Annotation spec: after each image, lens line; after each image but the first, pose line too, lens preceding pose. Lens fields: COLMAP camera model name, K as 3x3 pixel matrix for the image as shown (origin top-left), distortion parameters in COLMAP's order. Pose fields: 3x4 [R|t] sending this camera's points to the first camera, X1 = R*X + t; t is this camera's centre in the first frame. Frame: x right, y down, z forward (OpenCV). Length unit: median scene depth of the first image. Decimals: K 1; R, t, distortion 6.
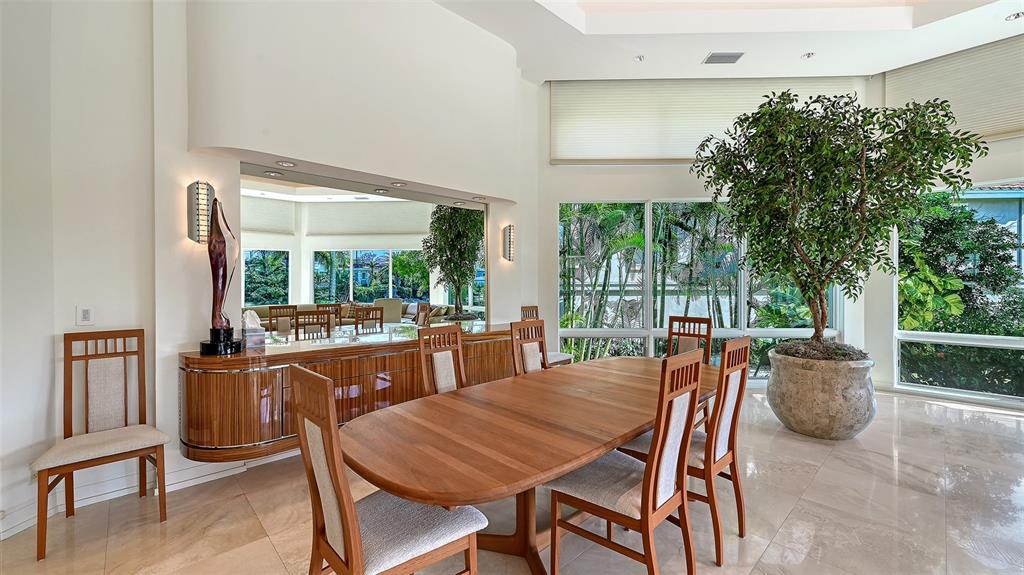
lens RADIAL K [[401.2, 0, 512.0], [0, 401.2, 287.5], [0, 0, 1]] dist [-0.001192, -0.000086]
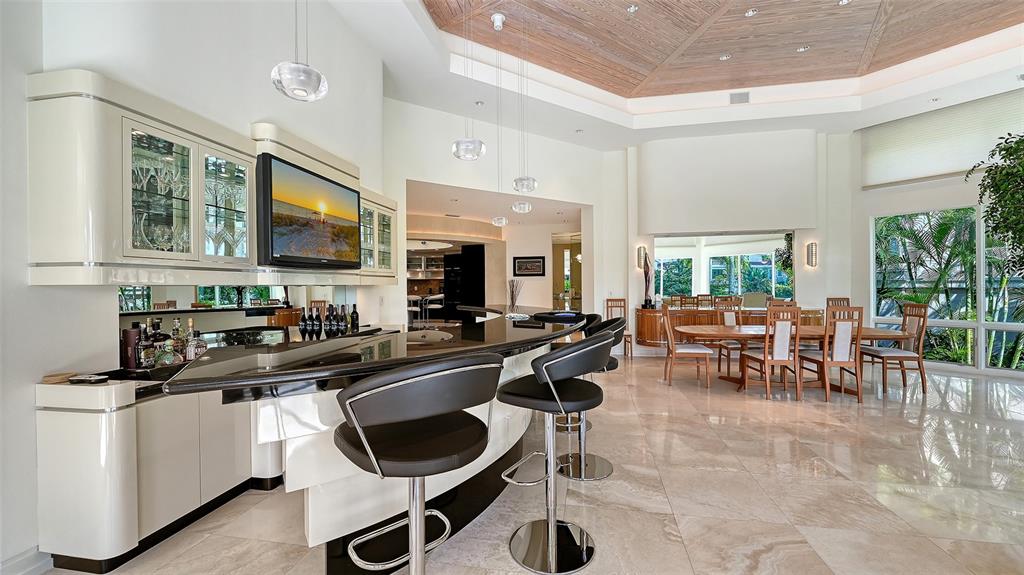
lens RADIAL K [[412.3, 0, 515.0], [0, 412.3, 285.0], [0, 0, 1]] dist [0.000031, 0.000124]
pose [[0.588858, -0.000601, -0.808237, 1.010217], [0.001262, 0.999999, 0.000176, 0.001043], [0.808236, -0.001124, 0.588858, -1.383503]]
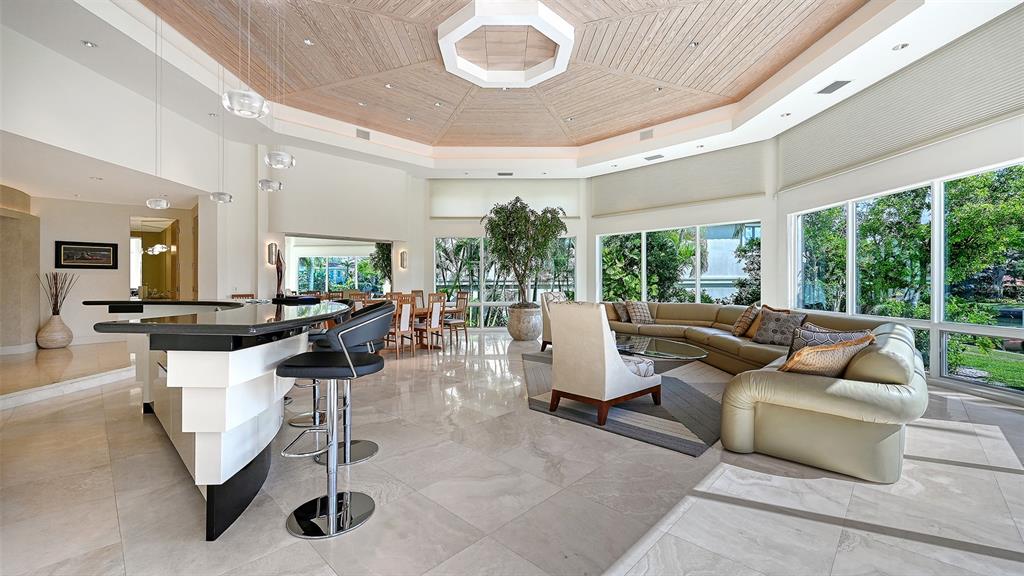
lens RADIAL K [[412.3, 0, 515.0], [0, 412.3, 285.5], [0, 0, 1]] dist [0.000031, 0.000124]
pose [[0.998868, -0.000537, 0.047567, 0.818009], [0.000545, 1.000000, -0.000151, 0.040151], [-0.047567, 0.000177, 0.998868, -2.041887]]
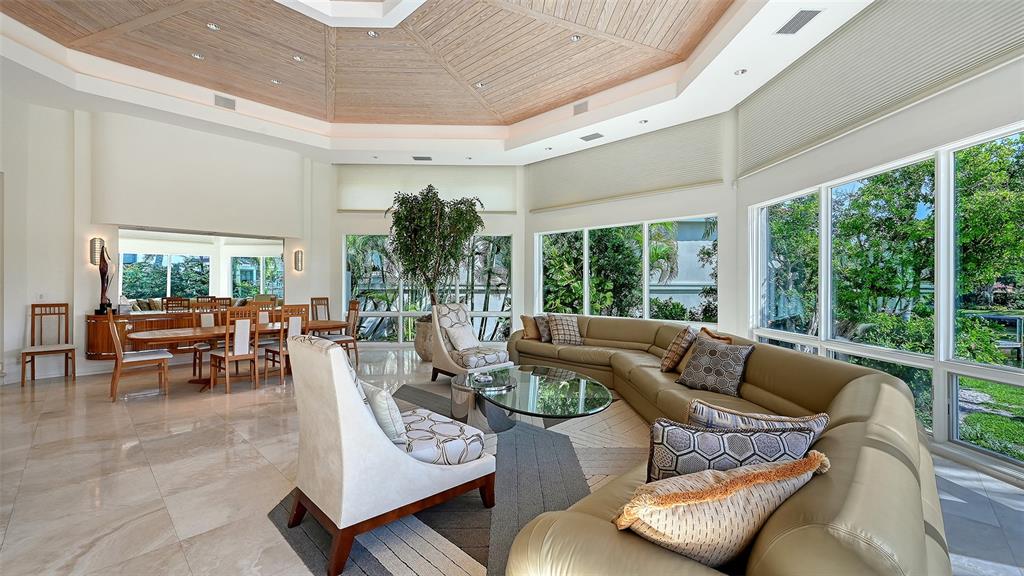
lens RADIAL K [[409.8, 0, 519.8], [0, 409.8, 285.5], [0, 0, 1]] dist [-0.000010, 0.000094]
pose [[0.997956, 0.007263, 0.063486, 1.442502], [-0.006956, 0.999963, -0.005056, -0.003407], [-0.063521, 0.004604, 0.997970, -1.436402]]
